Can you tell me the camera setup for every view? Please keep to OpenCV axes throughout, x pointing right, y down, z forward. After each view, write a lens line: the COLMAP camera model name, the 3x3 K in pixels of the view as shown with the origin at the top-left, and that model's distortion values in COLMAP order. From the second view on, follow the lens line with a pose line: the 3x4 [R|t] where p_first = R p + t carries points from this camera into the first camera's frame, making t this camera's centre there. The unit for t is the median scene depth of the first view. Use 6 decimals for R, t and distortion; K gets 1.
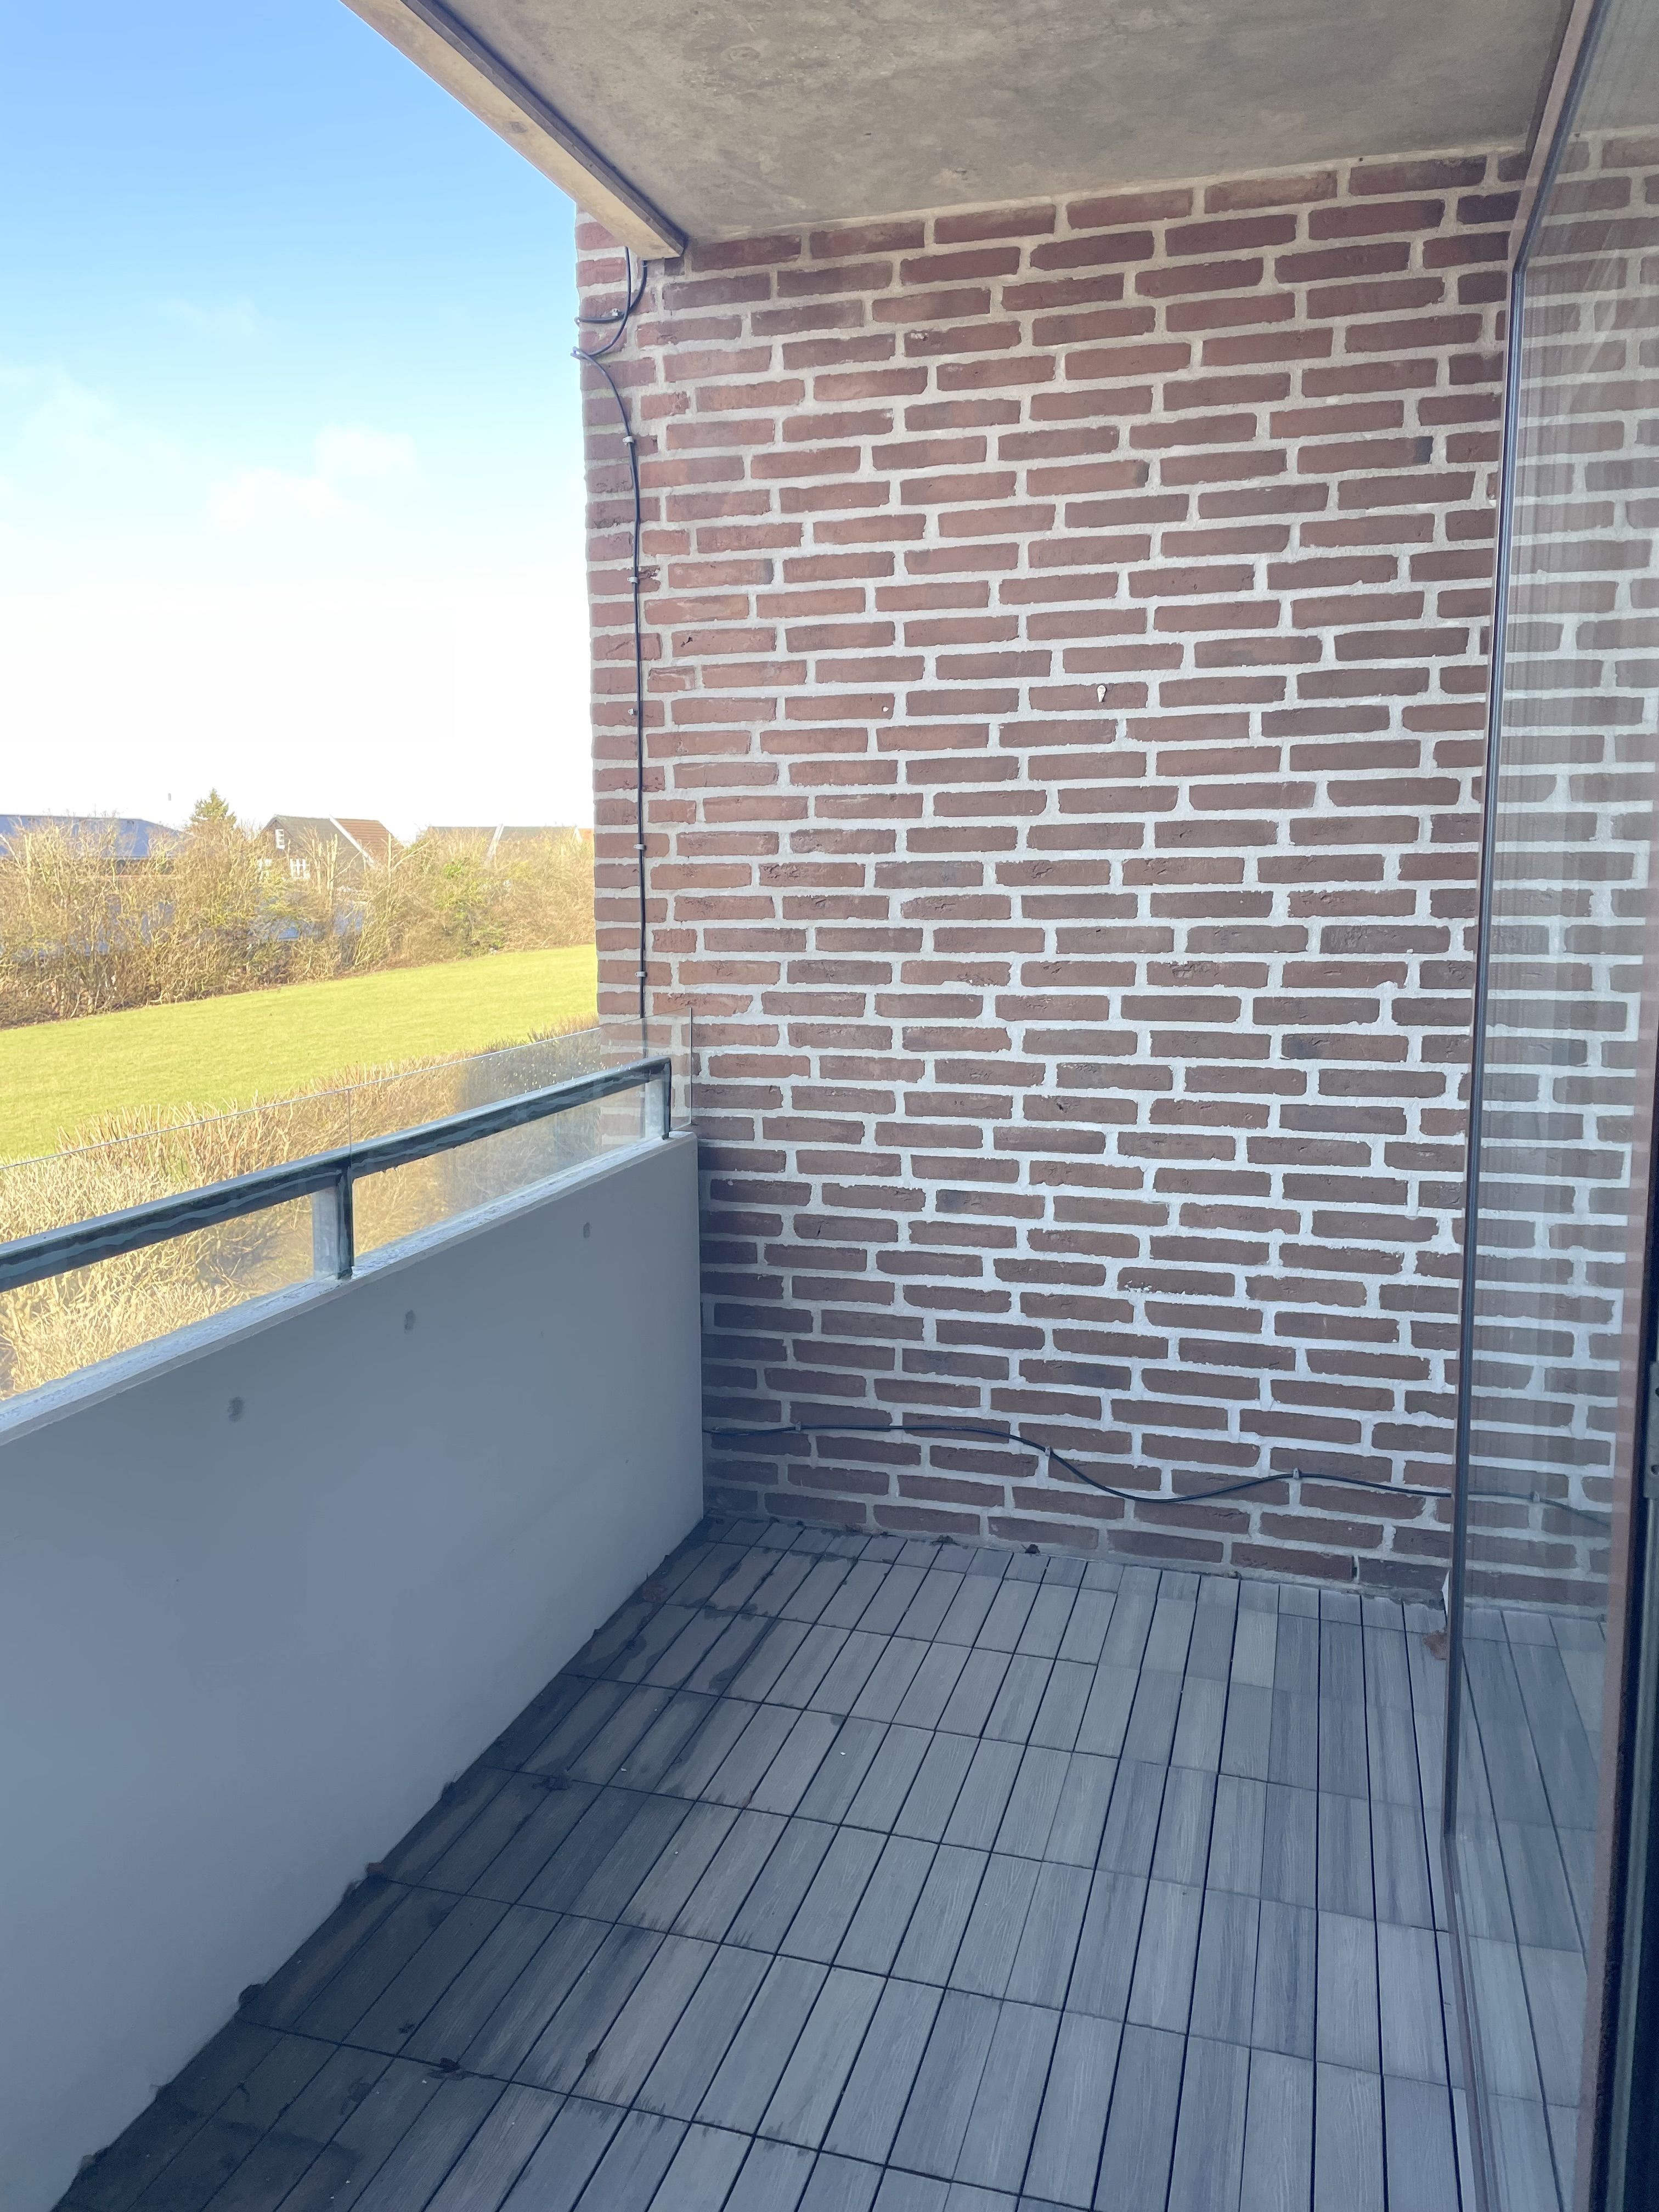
lens RADIAL K [[1669.3, 0, 829.5], [0, 1669.3, 1106.0], [0, 0, 1]] dist [0.102515, -0.125617]
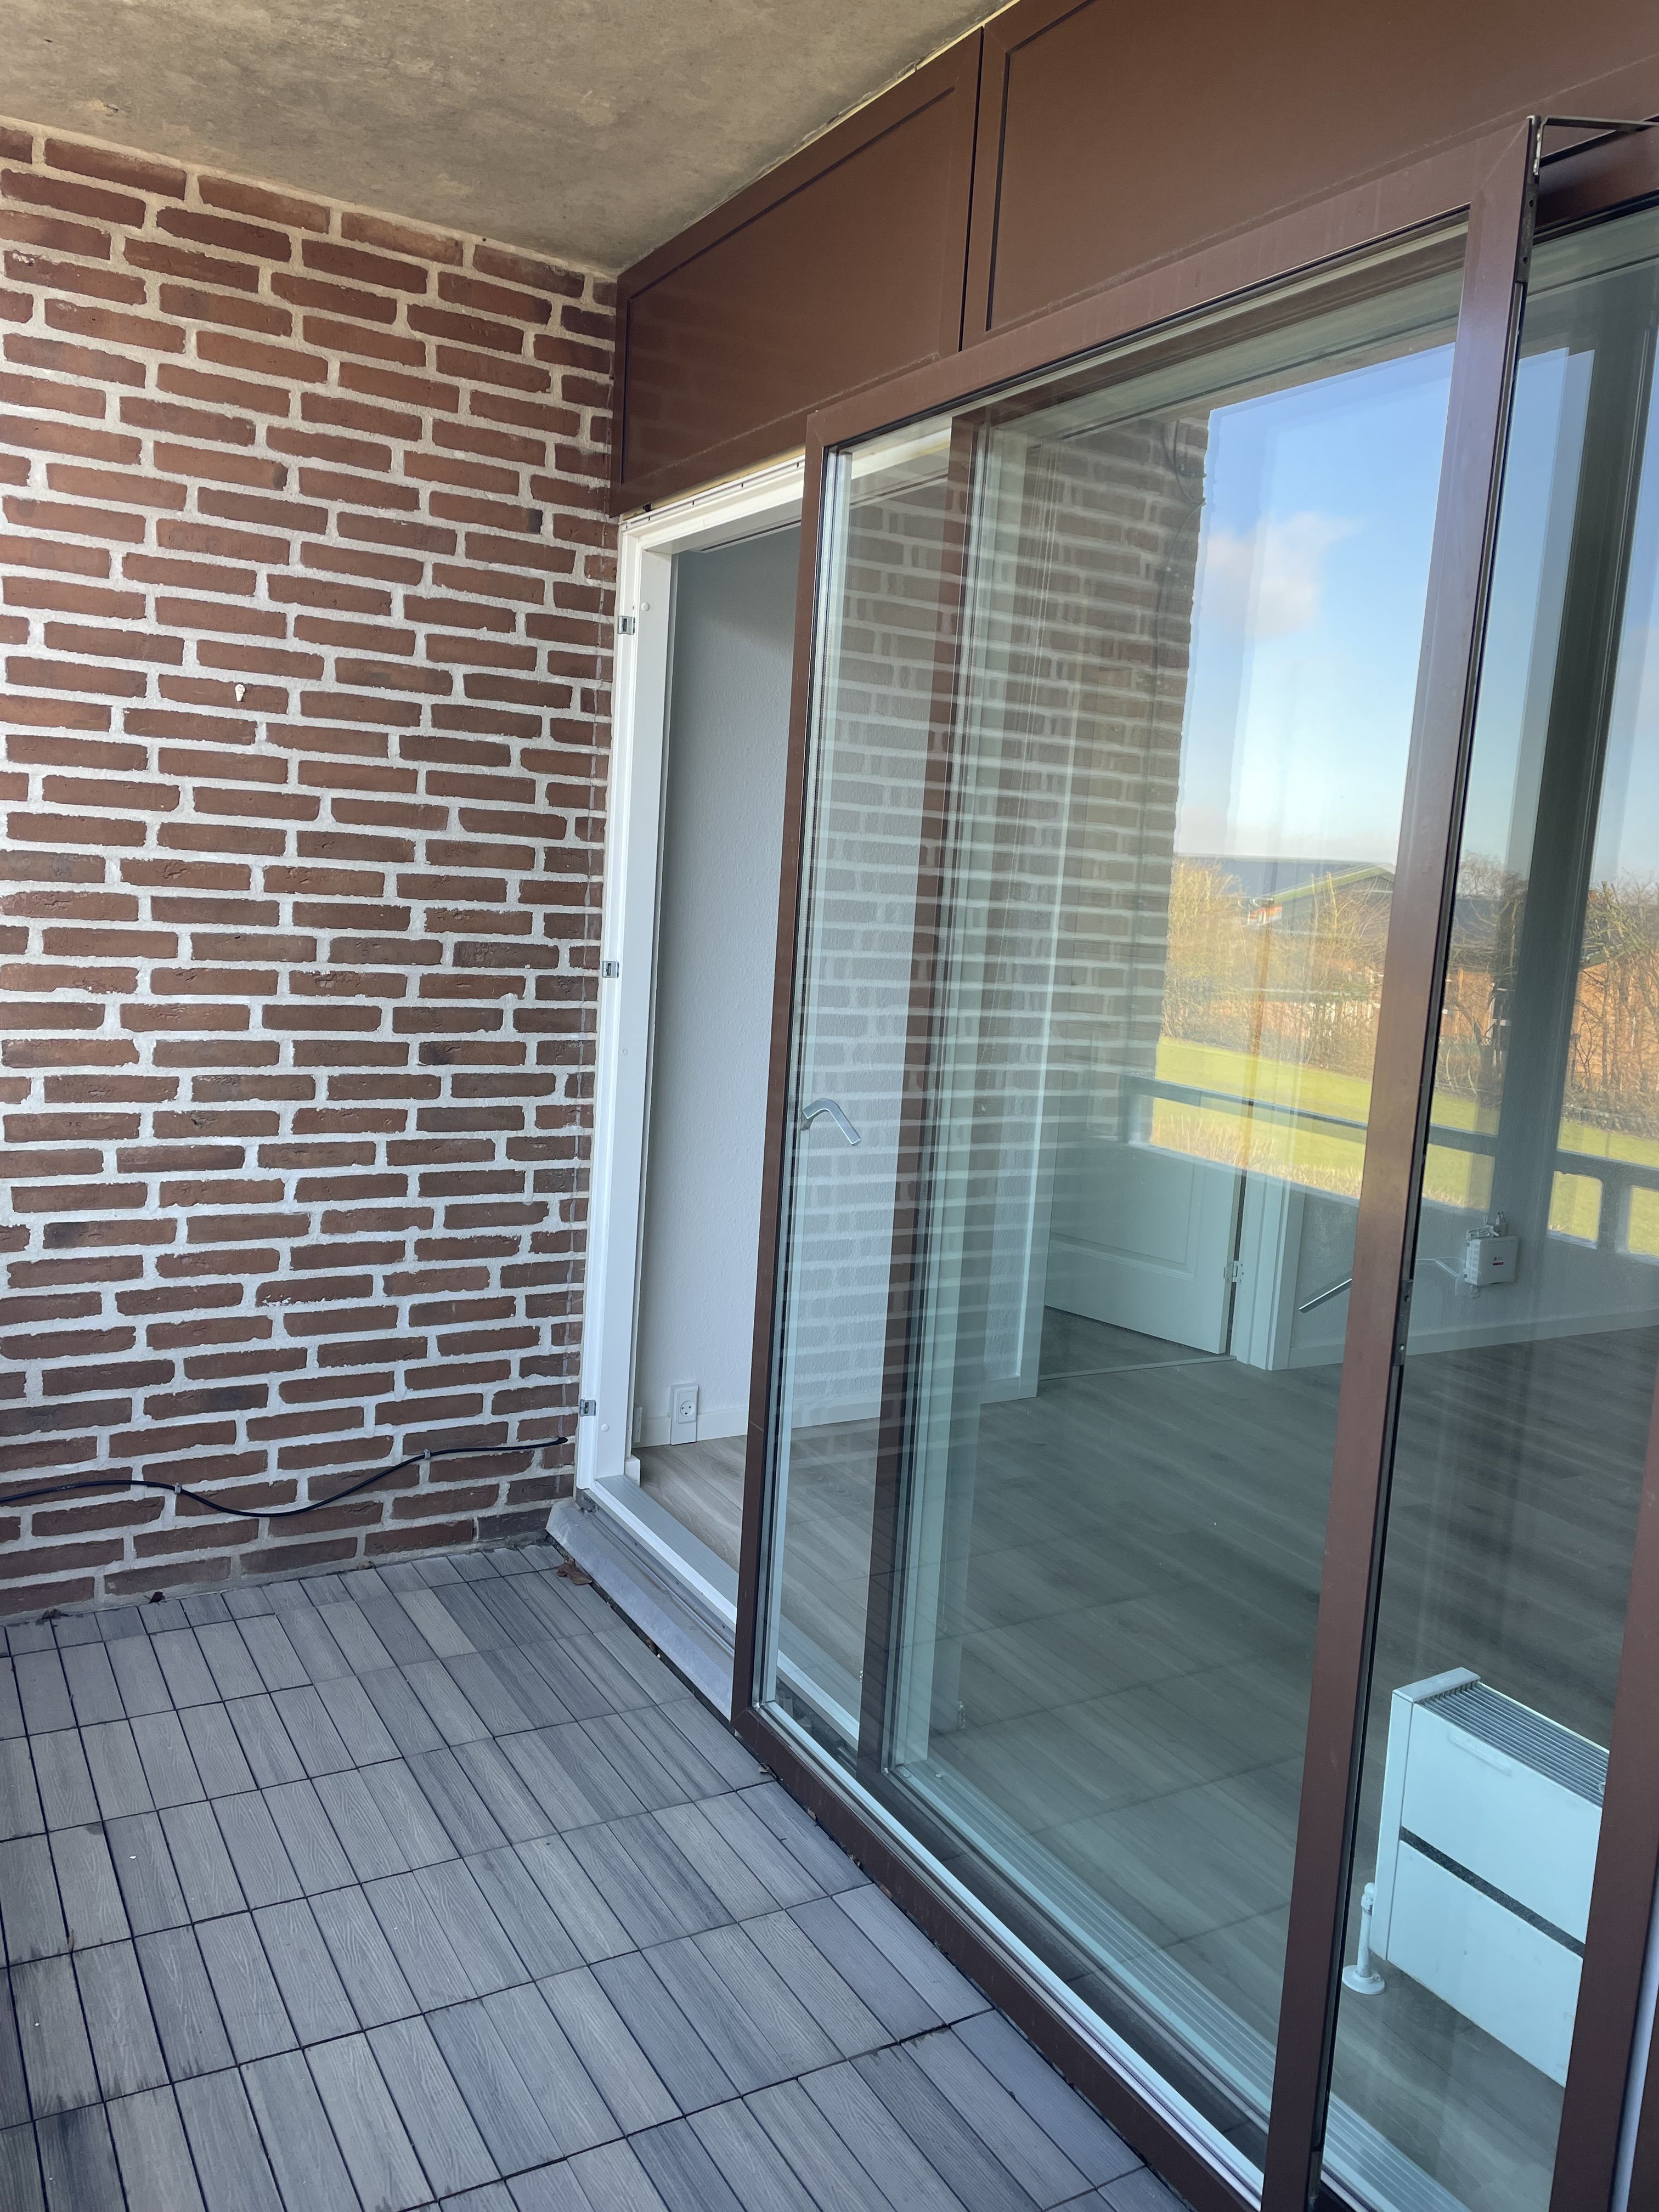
lens RADIAL K [[1674.2, 0, 824.6], [0, 1674.2, 1098.8], [0, 0, 1]] dist [0.102887, -0.120561]
pose [[0.682684, -0.047325, 0.729180, -0.324657], [0.037234, 0.998857, 0.029968, -0.028832], [-0.729765, 0.006691, 0.683666, 0.089993]]
